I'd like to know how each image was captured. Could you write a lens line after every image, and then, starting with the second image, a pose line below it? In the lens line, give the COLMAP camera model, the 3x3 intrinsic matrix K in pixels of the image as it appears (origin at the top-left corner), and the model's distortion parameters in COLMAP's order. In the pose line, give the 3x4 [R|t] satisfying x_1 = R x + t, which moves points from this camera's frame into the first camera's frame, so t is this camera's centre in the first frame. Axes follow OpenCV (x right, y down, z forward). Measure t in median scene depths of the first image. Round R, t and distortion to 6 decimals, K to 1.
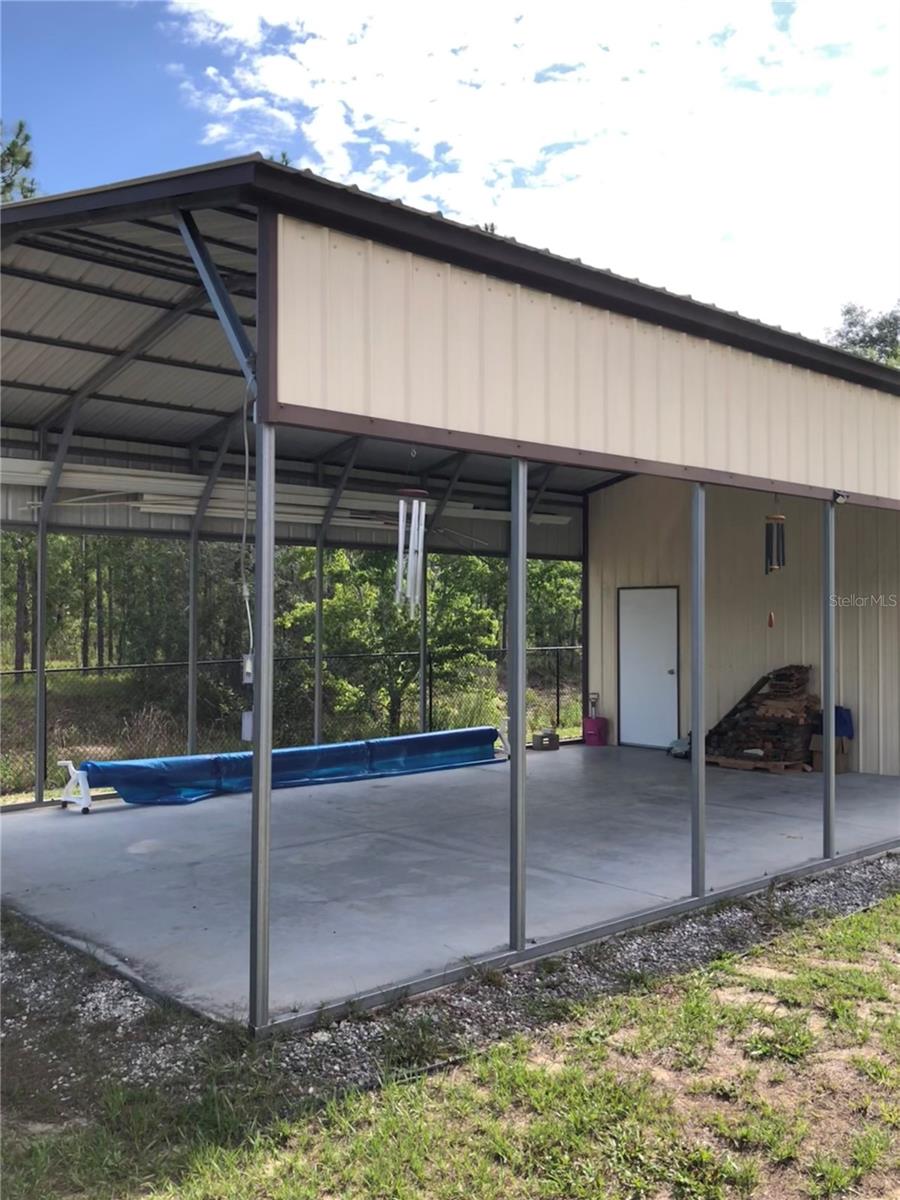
lens RADIAL K [[985.1, 0, 450.0], [0, 985.1, 600.0], [0, 0, 1]] dist [0.004795, -0.003390]
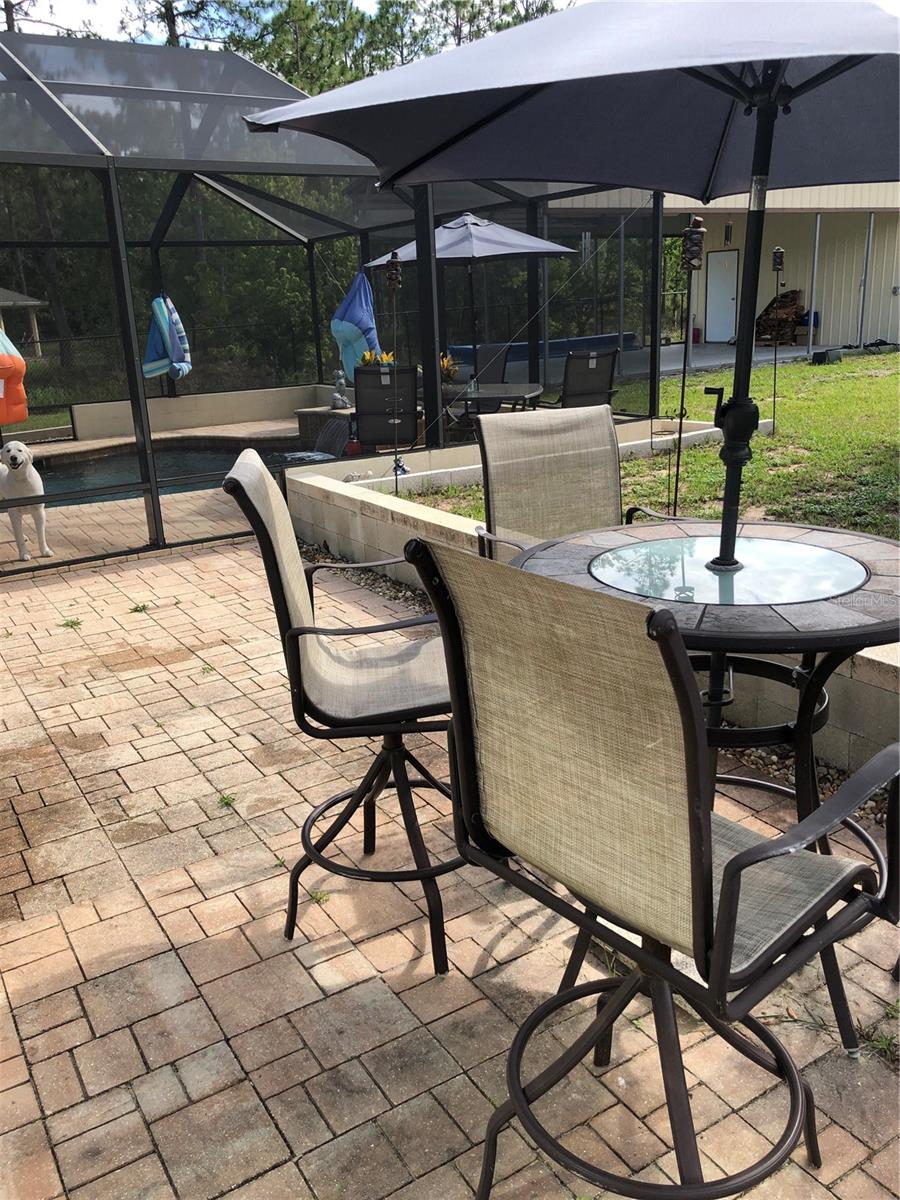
lens RADIAL K [[985.1, 0, 450.0], [0, 985.1, 600.0], [0, 0, 1]] dist [0.004795, -0.003390]
pose [[0.983520, 0.012767, -0.180347, 0.044565], [0.043879, 0.950825, 0.306605, 0.020104], [0.175393, -0.309466, 0.934595, -0.996728]]
